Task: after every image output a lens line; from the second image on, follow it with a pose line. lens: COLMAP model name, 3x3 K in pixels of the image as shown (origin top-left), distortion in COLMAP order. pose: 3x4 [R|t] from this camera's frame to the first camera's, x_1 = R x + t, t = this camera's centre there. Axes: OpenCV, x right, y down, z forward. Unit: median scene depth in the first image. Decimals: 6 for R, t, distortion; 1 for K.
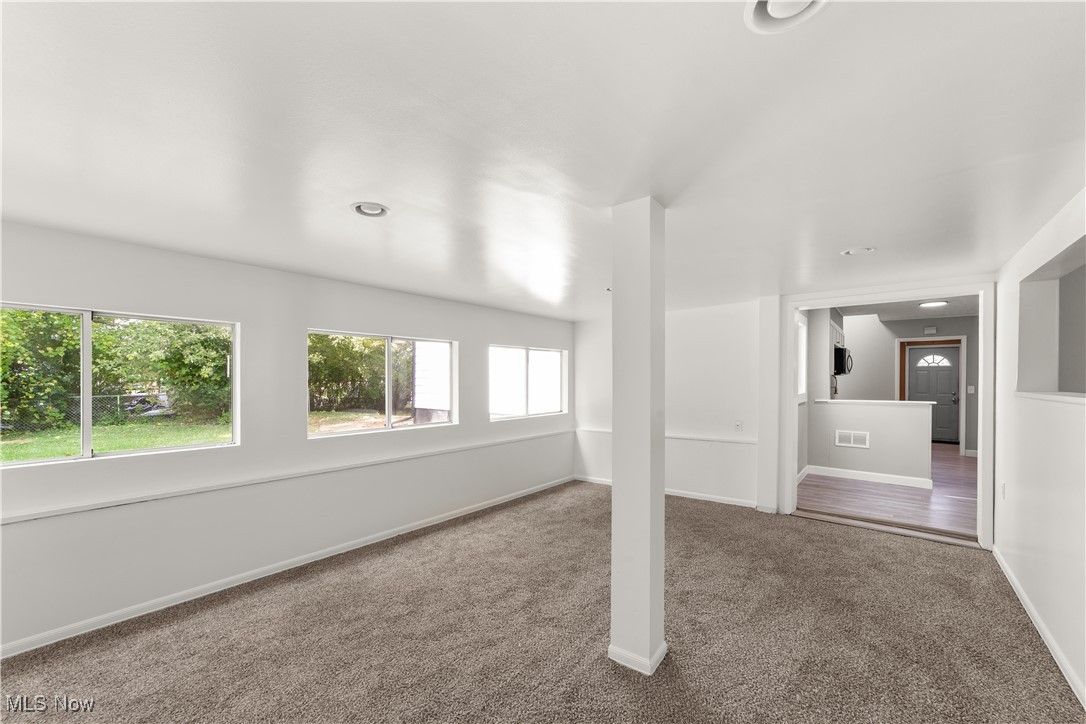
lens RADIAL K [[417.2, 0, 542.1], [0, 417.2, 382.8], [0, 0, 1]] dist [-0.009985, 0.001968]
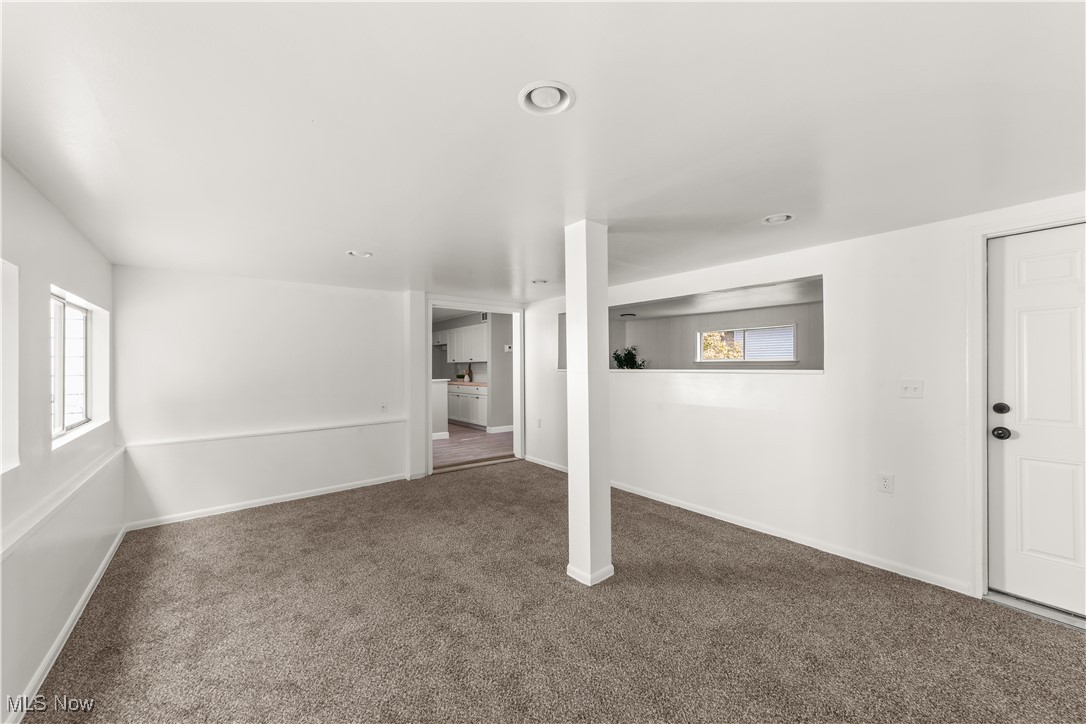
lens RADIAL K [[417.2, 0, 549.8], [0, 417.2, 366.3], [0, 0, 1]] dist [-0.009985, 0.001968]
pose [[0.208968, -0.000500, 0.977922, -0.543095], [0.010763, 0.999940, -0.001788, 0.012133], [-0.977863, 0.010899, 0.208961, 0.445515]]
